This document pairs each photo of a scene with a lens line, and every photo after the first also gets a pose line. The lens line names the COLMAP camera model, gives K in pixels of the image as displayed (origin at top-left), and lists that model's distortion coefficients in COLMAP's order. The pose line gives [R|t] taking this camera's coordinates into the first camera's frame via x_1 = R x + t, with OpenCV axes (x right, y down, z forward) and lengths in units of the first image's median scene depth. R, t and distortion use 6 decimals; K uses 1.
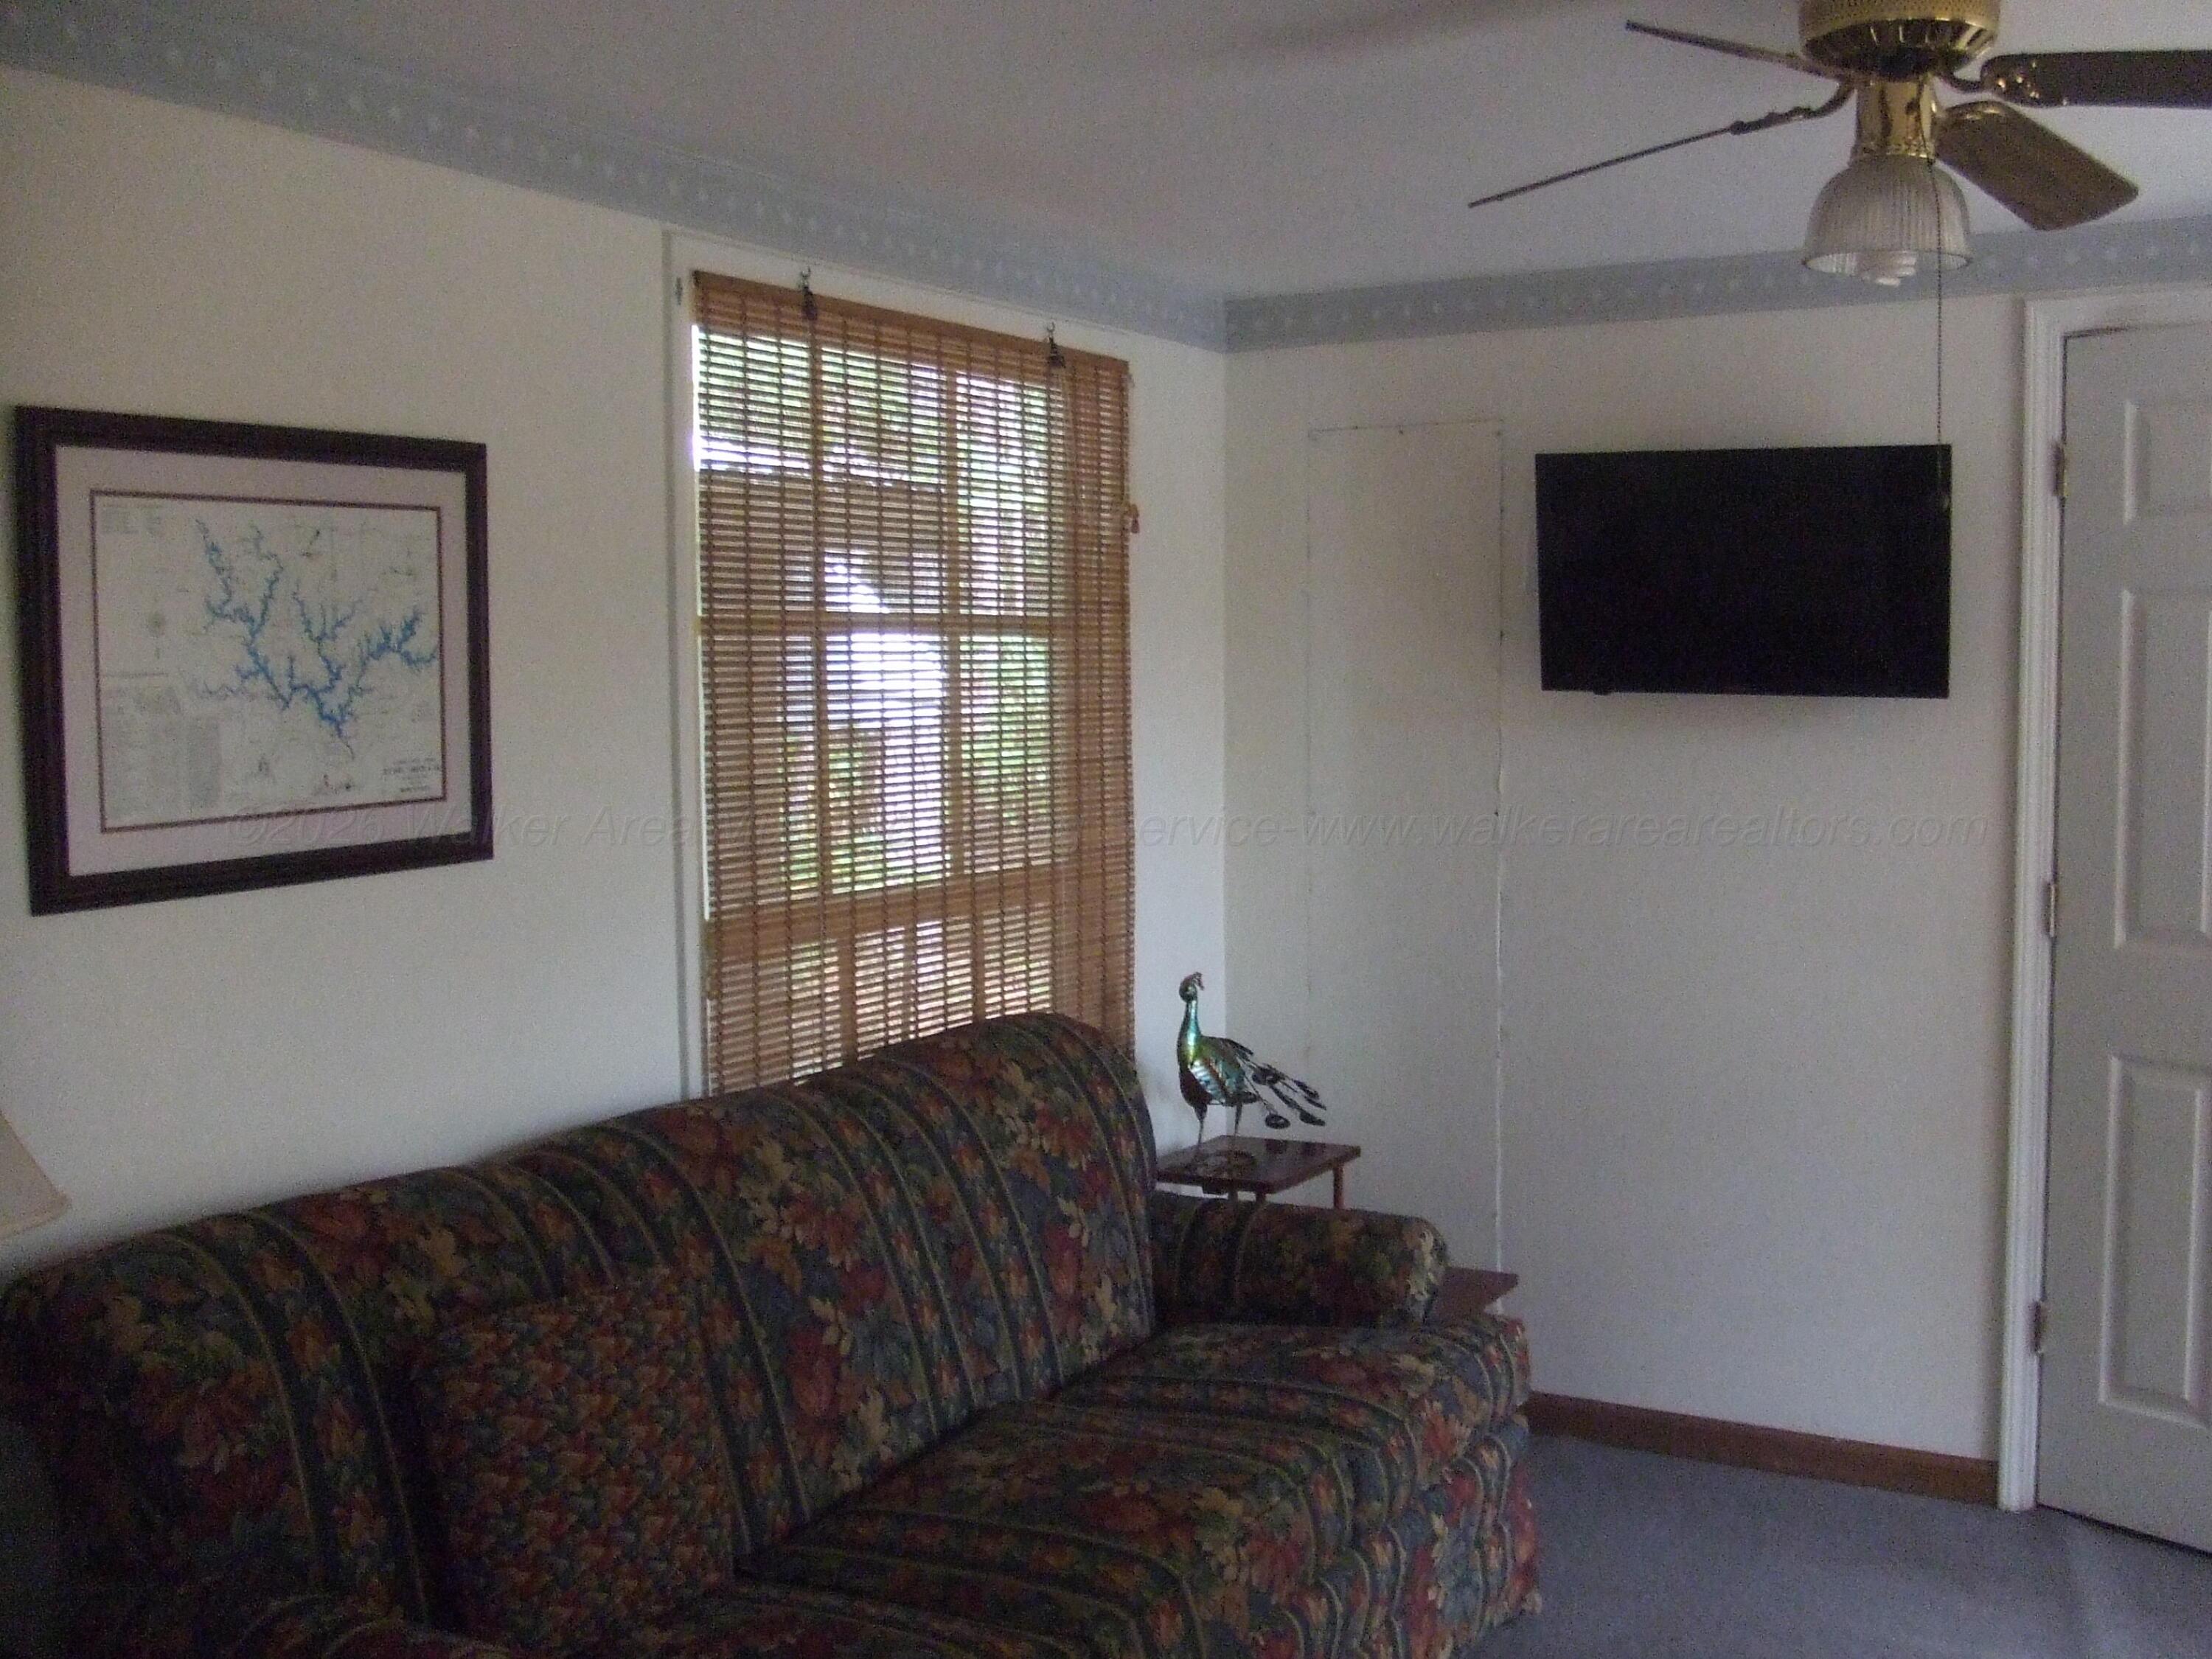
lens RADIAL K [[2336.3, 0, 1090.5], [0, 2336.3, 845.0], [0, 0, 1]] dist [-0.059608, 0.000000]
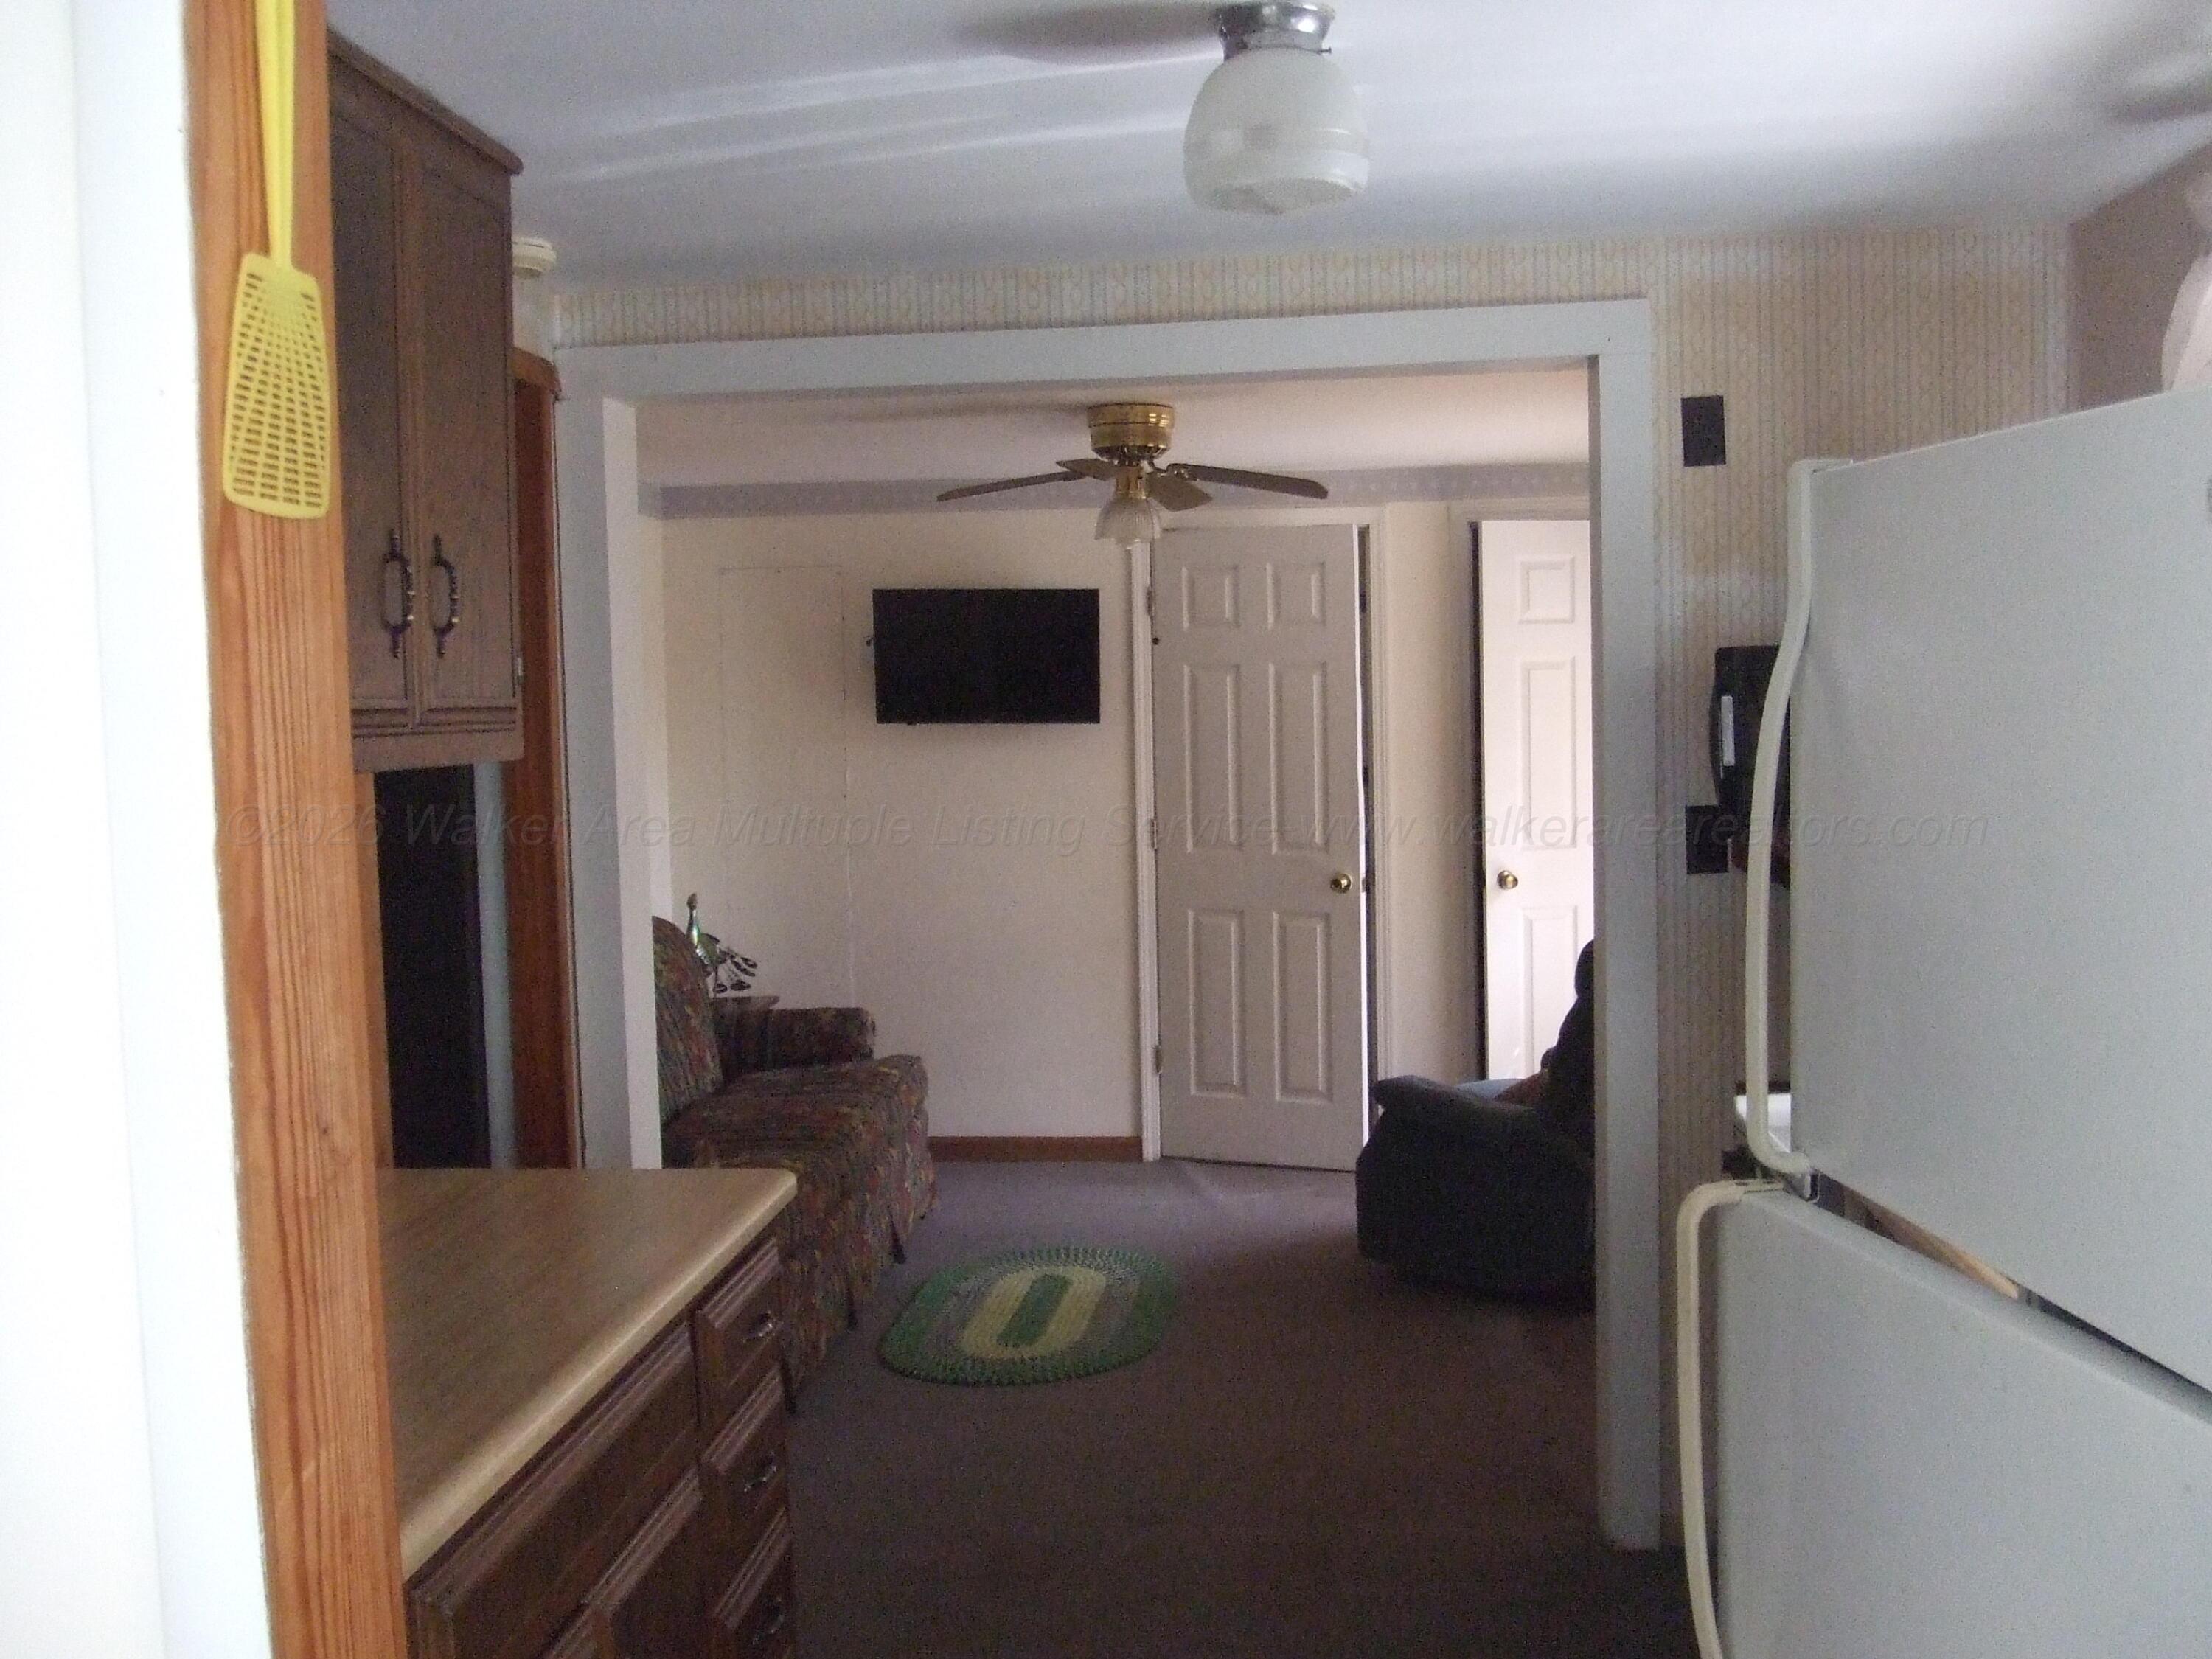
lens RADIAL K [[2336.3, 0, 1113.2], [0, 2336.3, 829.2], [0, 0, 1]] dist [-0.059608, 0.000000]
pose [[0.900752, -0.036515, 0.432796, -0.430678], [0.047021, 0.998801, -0.013593, 0.047877], [-0.431781, 0.032595, 0.901389, -0.689037]]
